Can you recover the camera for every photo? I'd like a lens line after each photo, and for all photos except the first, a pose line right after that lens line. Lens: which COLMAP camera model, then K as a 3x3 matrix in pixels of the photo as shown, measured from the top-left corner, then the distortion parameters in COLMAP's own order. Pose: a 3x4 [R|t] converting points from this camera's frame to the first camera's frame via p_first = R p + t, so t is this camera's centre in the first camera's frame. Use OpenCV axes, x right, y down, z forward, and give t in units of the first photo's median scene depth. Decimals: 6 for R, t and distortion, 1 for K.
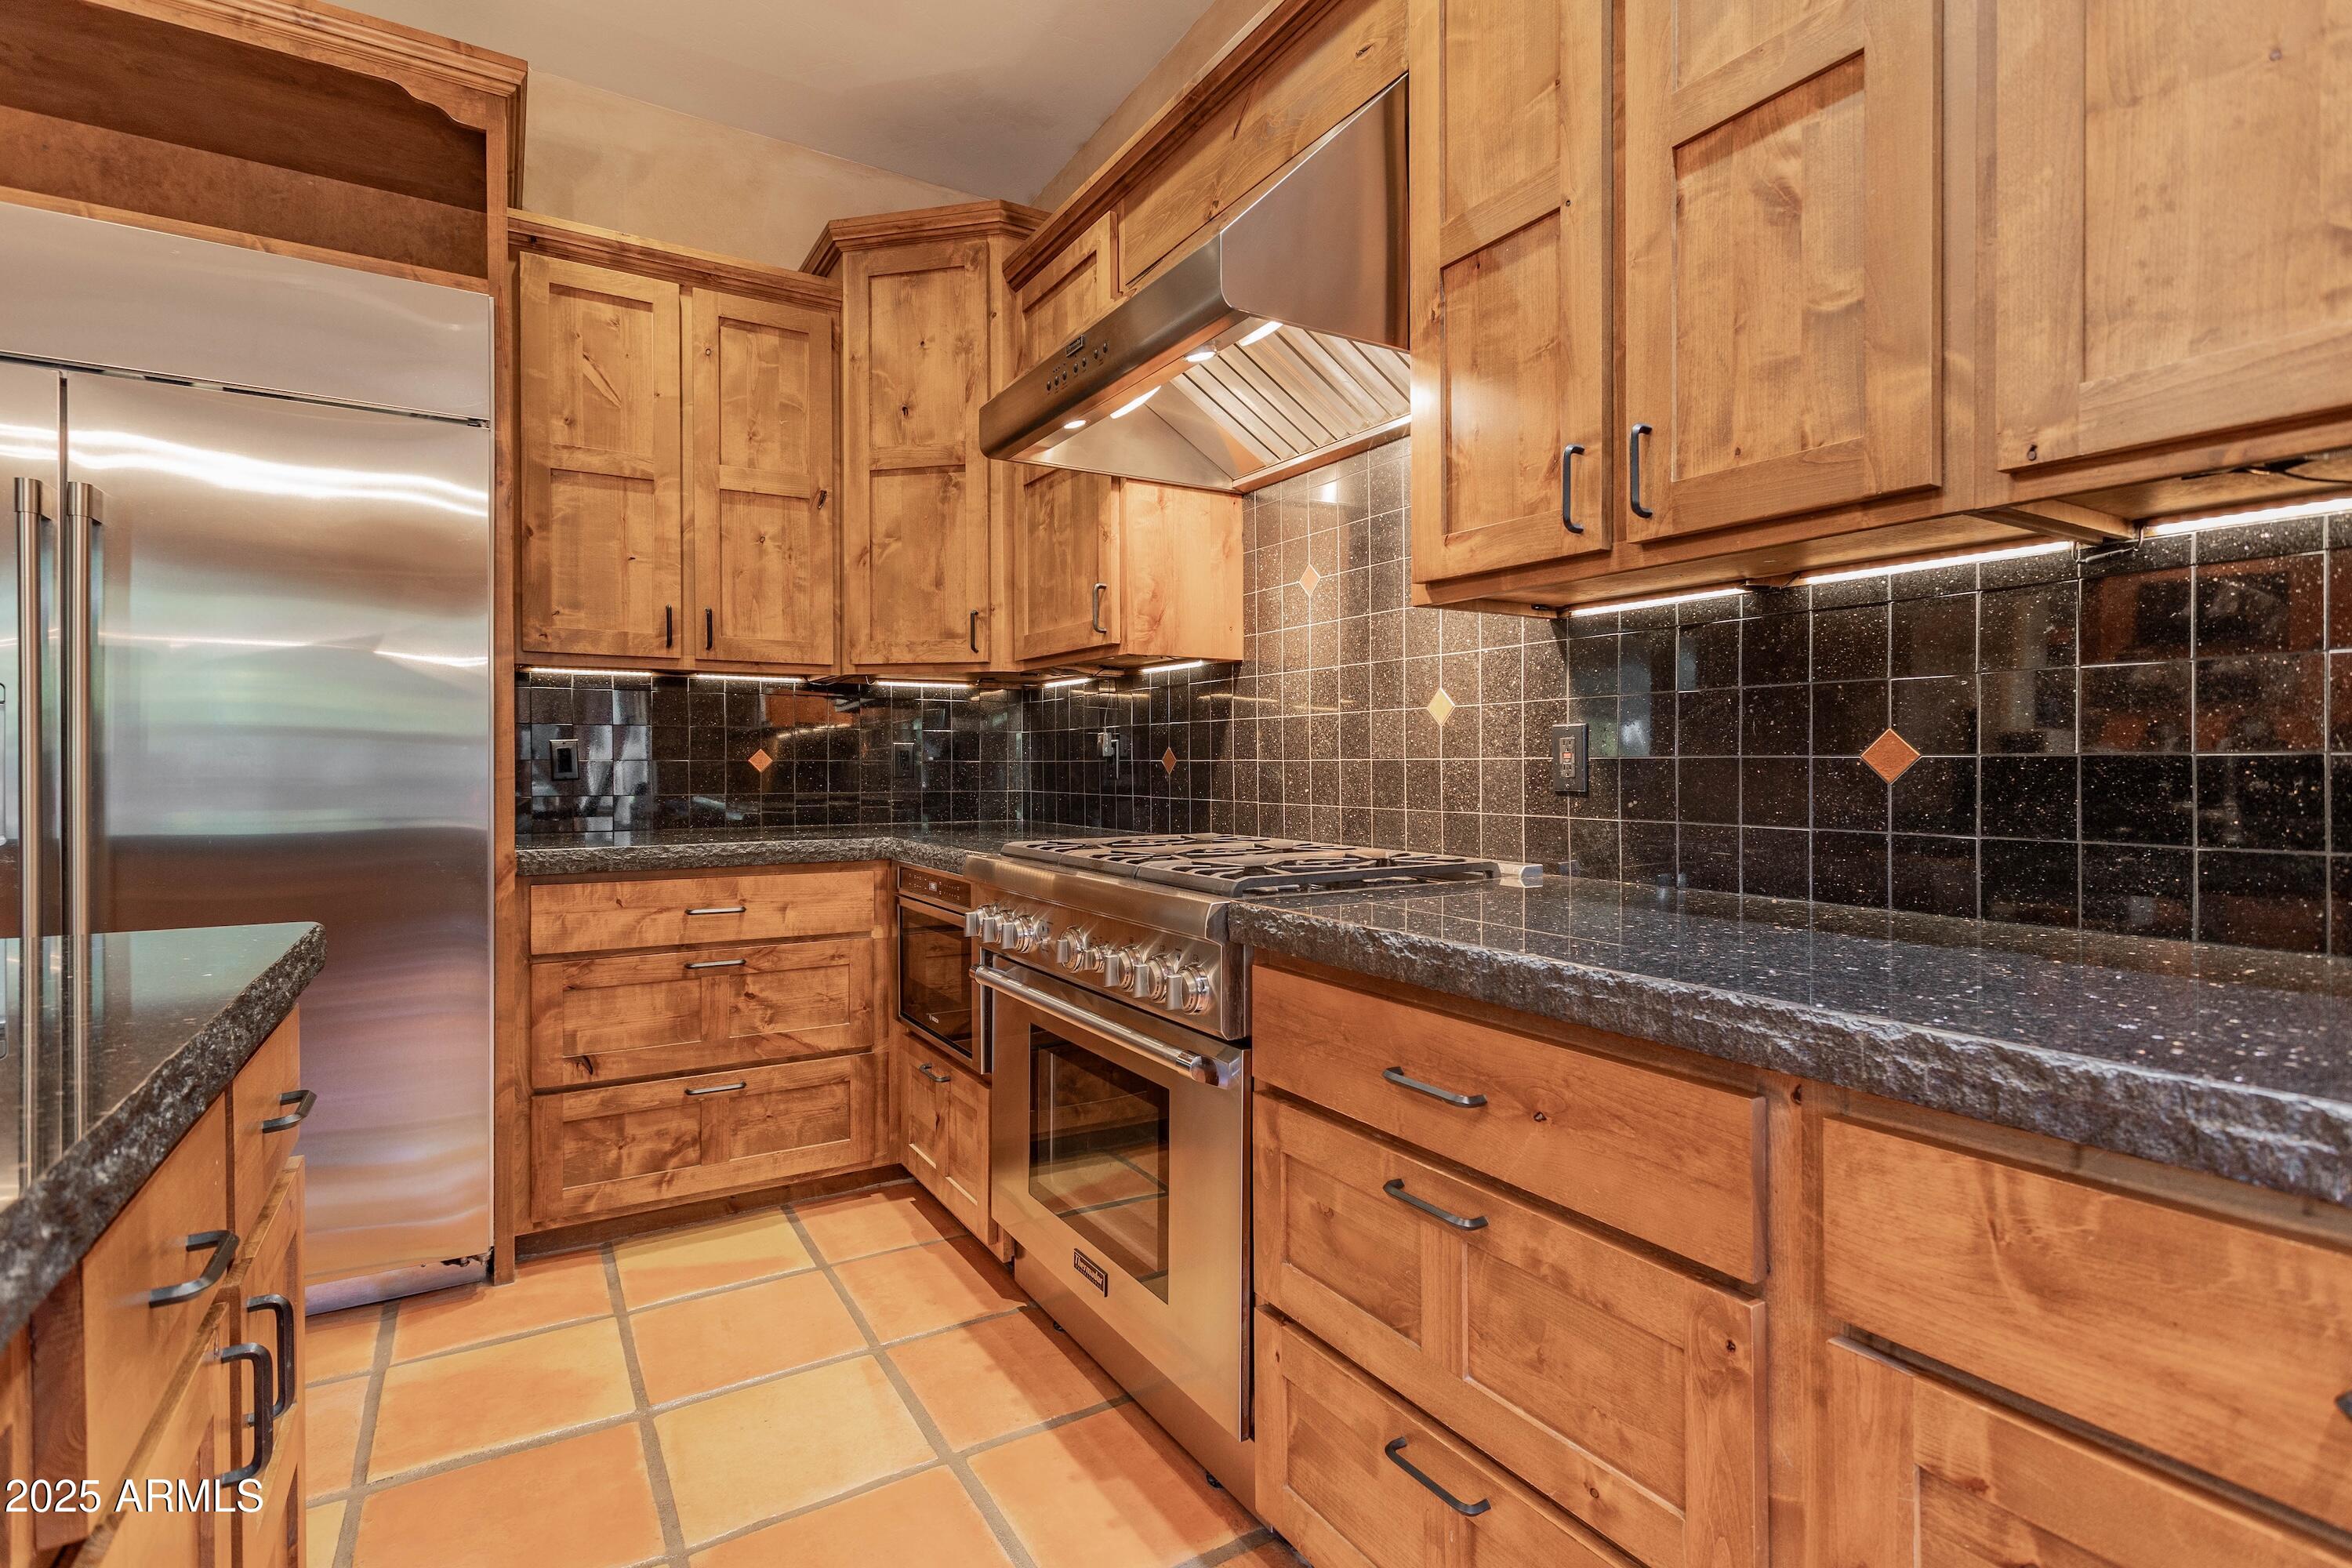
lens RADIAL K [[1132.5, 0, 1172.2], [0, 1132.5, 759.5], [0, 0, 1]] dist [0.009205, 0.000109]
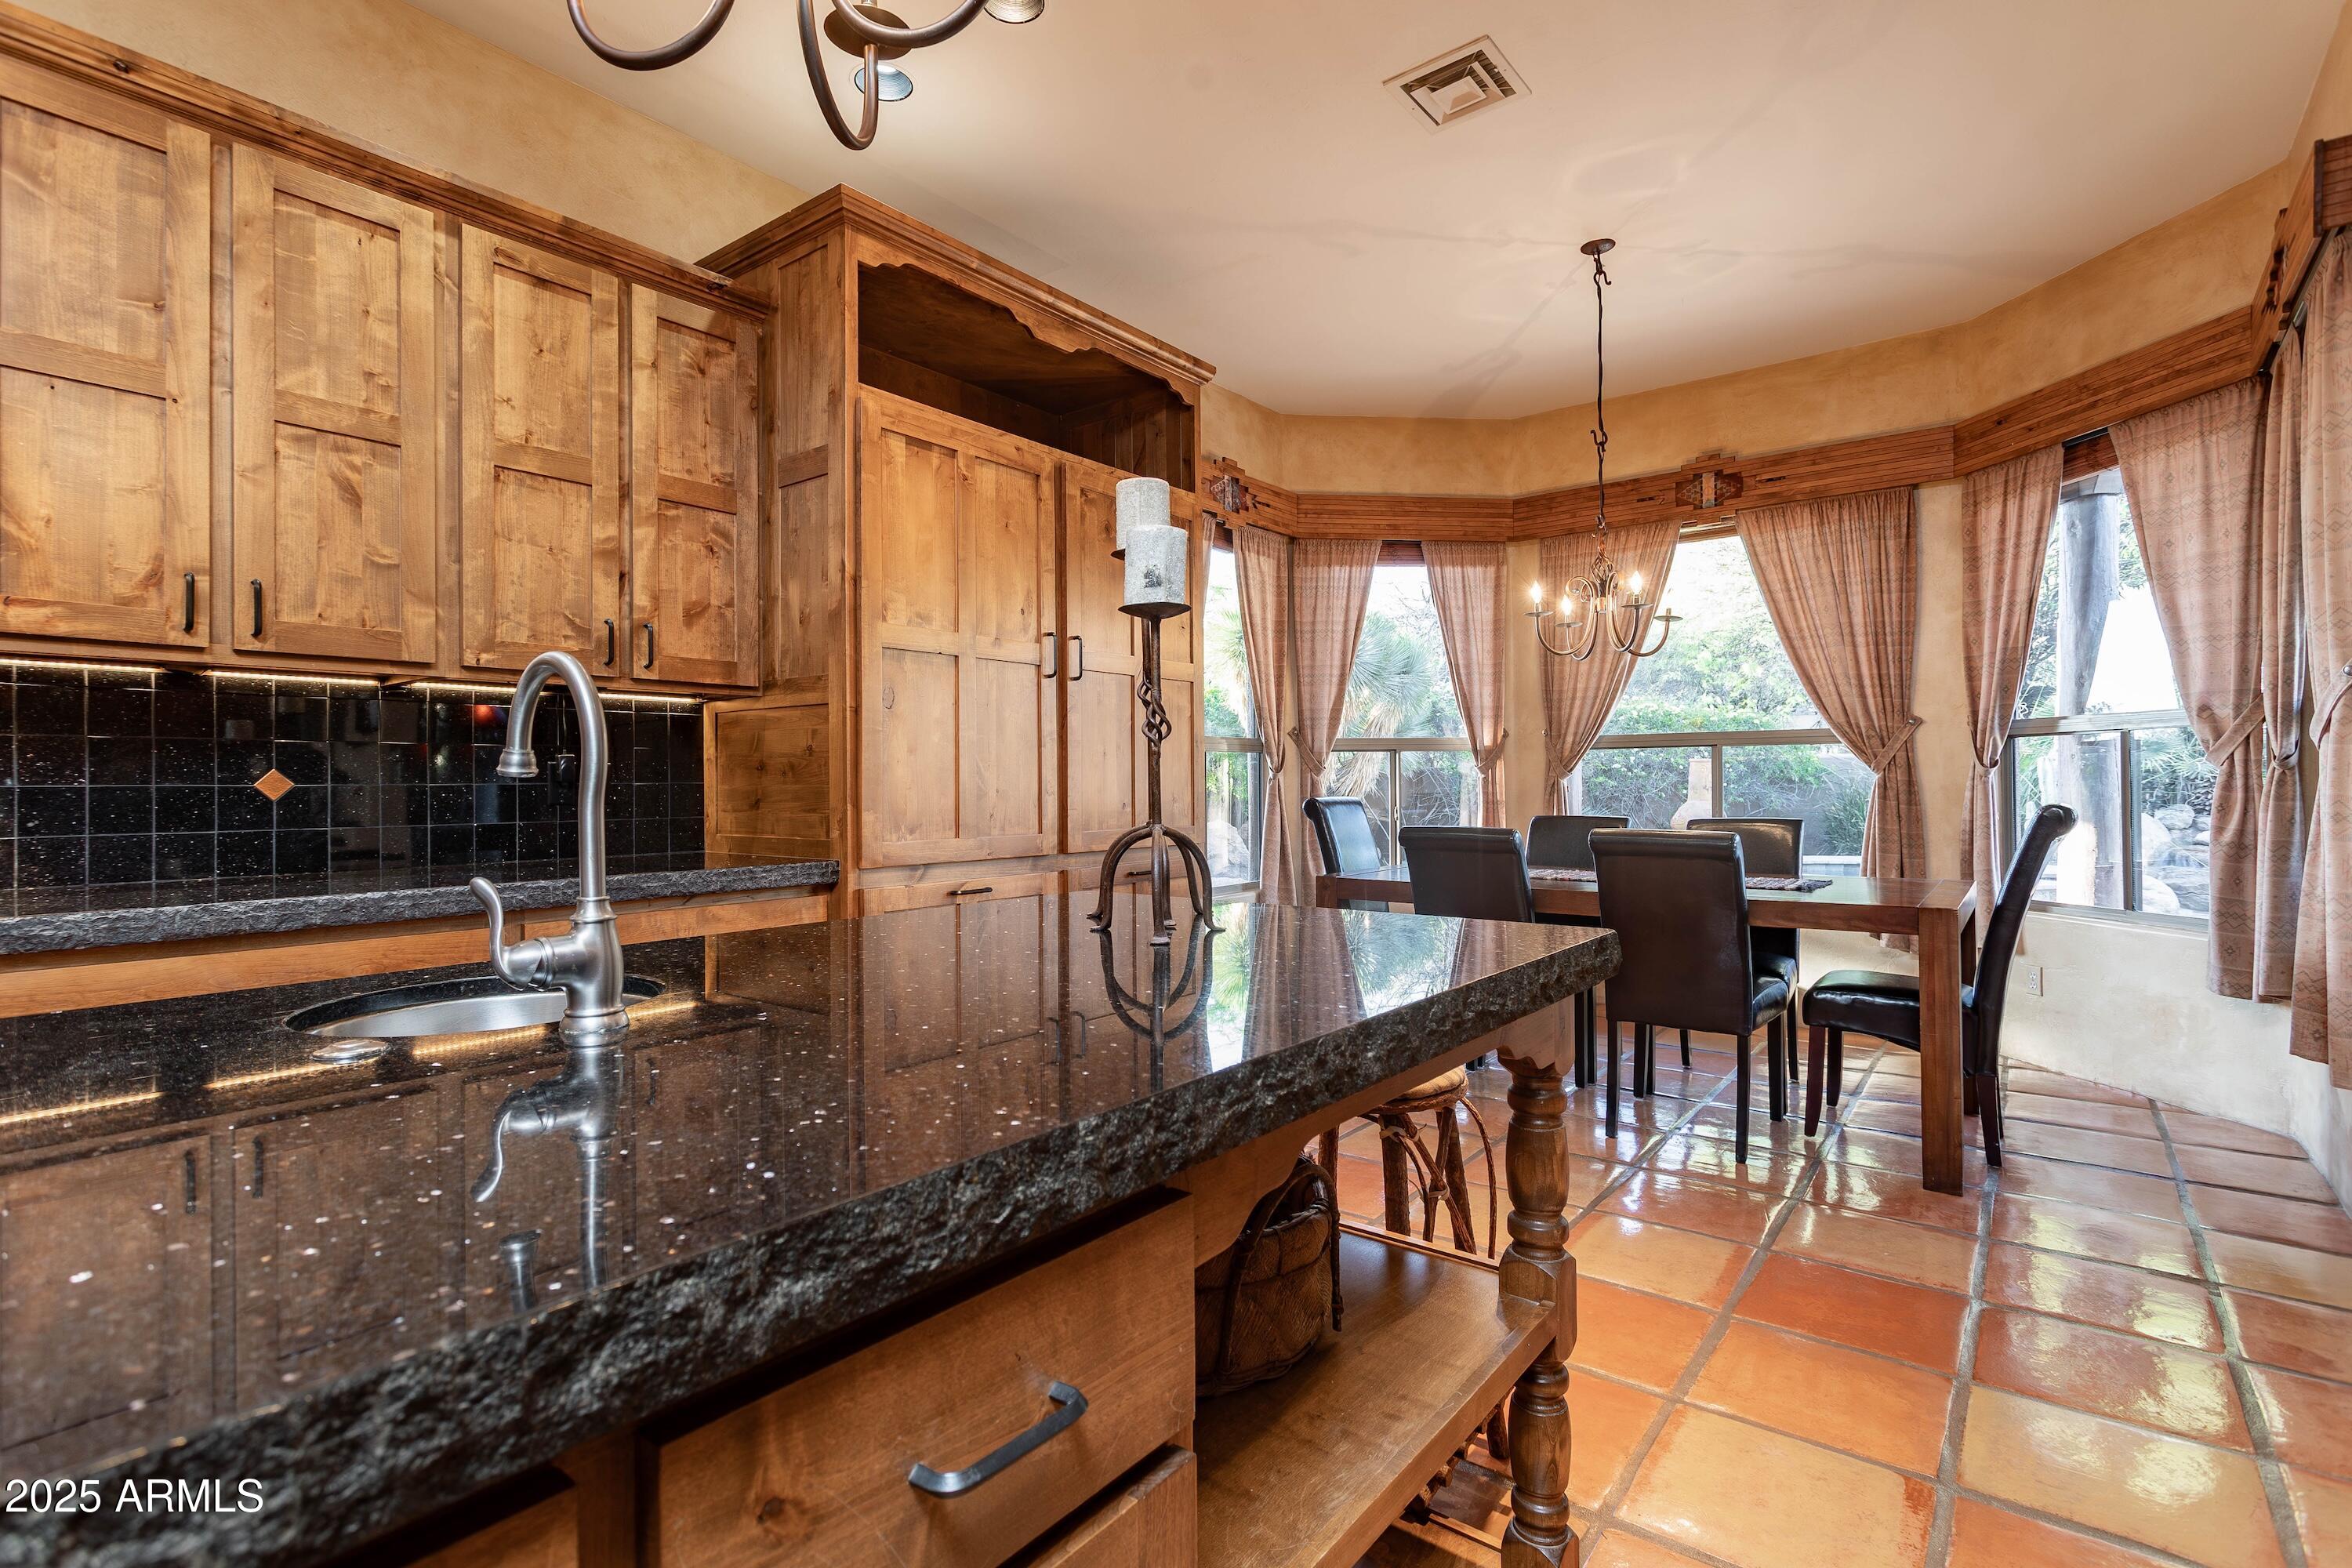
lens RADIAL K [[1132.5, 0, 1138.7], [0, 1132.5, 777.1], [0, 0, 1]] dist [0.009205, 0.000109]
pose [[-0.346597, 0.007880, 0.937981, -0.797814], [0.004389, 0.999967, -0.006779, 0.000567], [-0.938004, 0.001767, -0.346620, 0.203080]]
